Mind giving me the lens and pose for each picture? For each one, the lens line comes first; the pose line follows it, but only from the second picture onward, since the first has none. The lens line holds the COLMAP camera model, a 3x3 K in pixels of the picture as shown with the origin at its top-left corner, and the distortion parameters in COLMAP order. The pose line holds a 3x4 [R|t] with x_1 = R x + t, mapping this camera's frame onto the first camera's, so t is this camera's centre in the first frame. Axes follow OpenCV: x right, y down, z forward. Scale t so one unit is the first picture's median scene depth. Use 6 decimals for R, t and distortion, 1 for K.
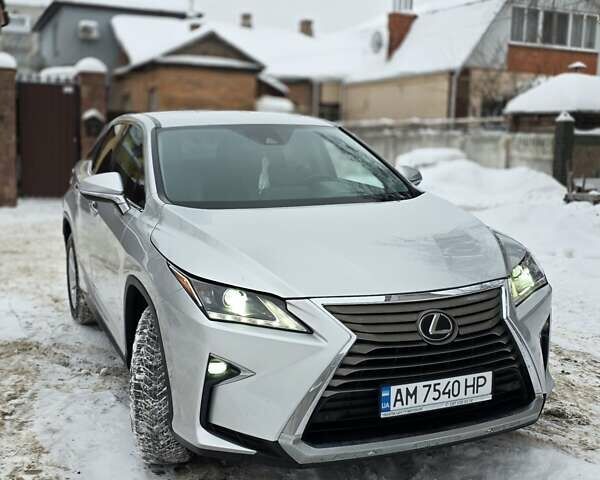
lens RADIAL K [[829.7, 0, 300.4], [0, 829.7, 240.5], [0, 0, 1]] dist [0.028987, 0.000000]
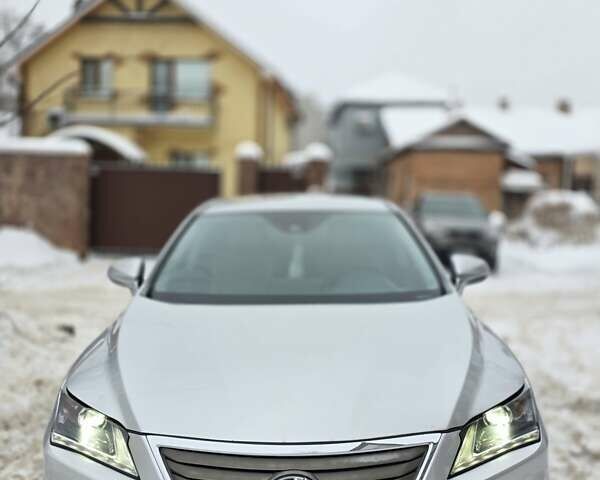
lens RADIAL K [[679.2, 0, 299.7], [0, 679.2, 236.4], [0, 0, 1]] dist [0.027037, 0.000000]
pose [[0.898989, 0.010718, -0.437840, 0.416887], [-0.045367, 0.996602, -0.068753, -0.080918], [0.435615, 0.081672, 0.896420, 0.435773]]
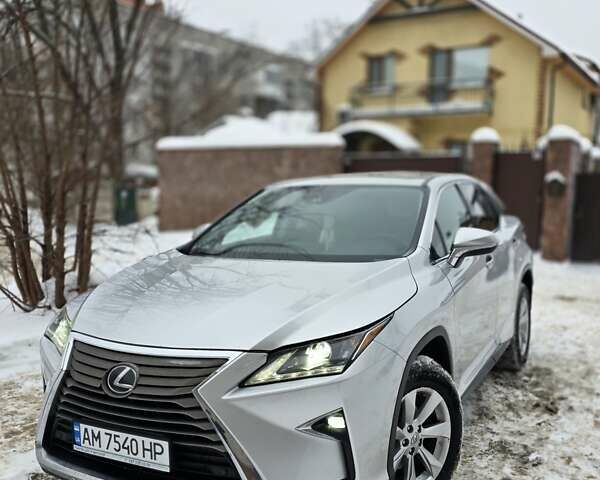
lens RADIAL K [[679.2, 0, 295.3], [0, 679.2, 241.4], [0, 0, 1]] dist [0.027037, 0.000000]
pose [[0.561344, 0.040072, -0.826612, 0.944715], [-0.089840, 0.995875, -0.012732, -0.072537], [0.822691, 0.081410, 0.562629, 0.669120]]
